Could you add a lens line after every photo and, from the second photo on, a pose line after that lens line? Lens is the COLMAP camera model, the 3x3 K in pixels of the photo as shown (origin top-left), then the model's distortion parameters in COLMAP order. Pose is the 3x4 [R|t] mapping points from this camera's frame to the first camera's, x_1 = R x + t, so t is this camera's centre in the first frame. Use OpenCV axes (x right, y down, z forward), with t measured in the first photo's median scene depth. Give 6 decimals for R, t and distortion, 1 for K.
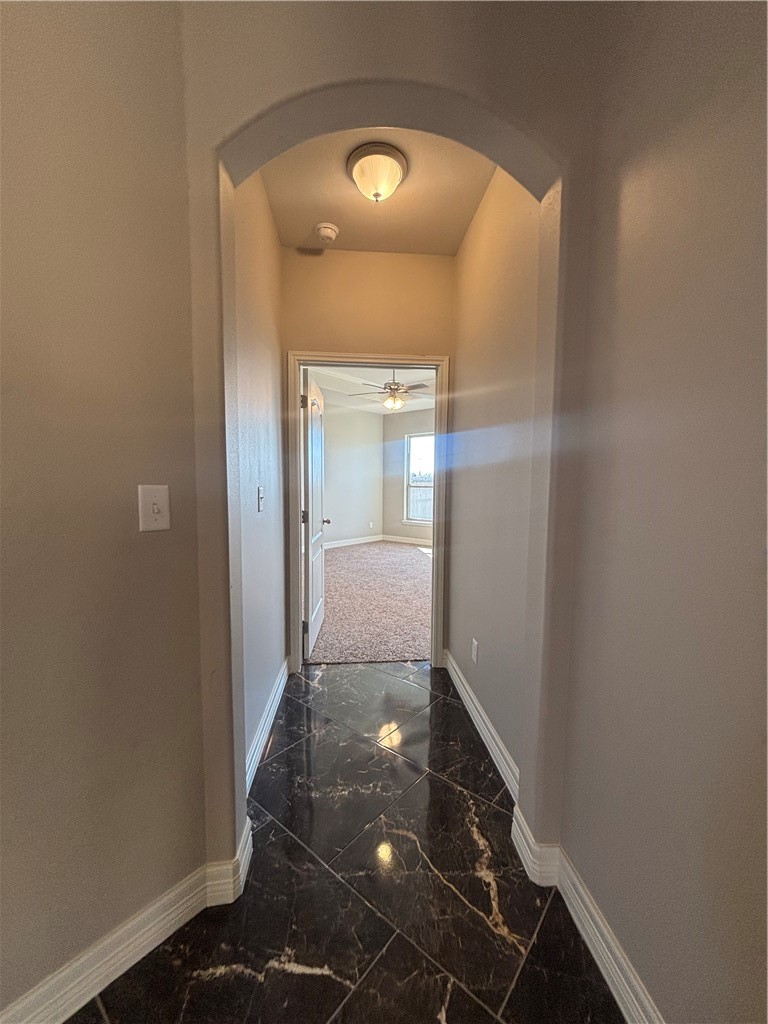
lens RADIAL K [[414.1, 0, 382.6], [0, 414.1, 513.5], [0, 0, 1]] dist [0.003589, 0.000206]
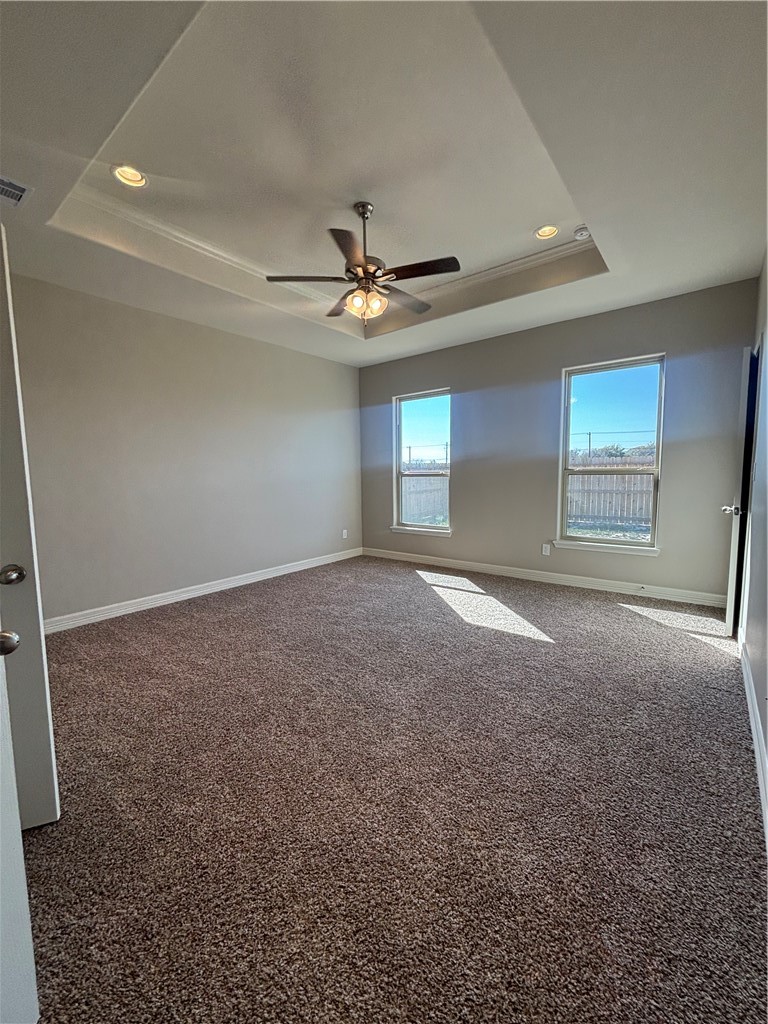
lens RADIAL K [[414.1, 0, 383.2], [0, 414.1, 512.4], [0, 0, 1]] dist [0.003589, 0.000206]
pose [[0.999463, -0.024347, 0.021949, 0.021048], [0.023892, 0.999499, 0.020762, -0.021319], [-0.022444, -0.020227, 0.999543, 0.342678]]
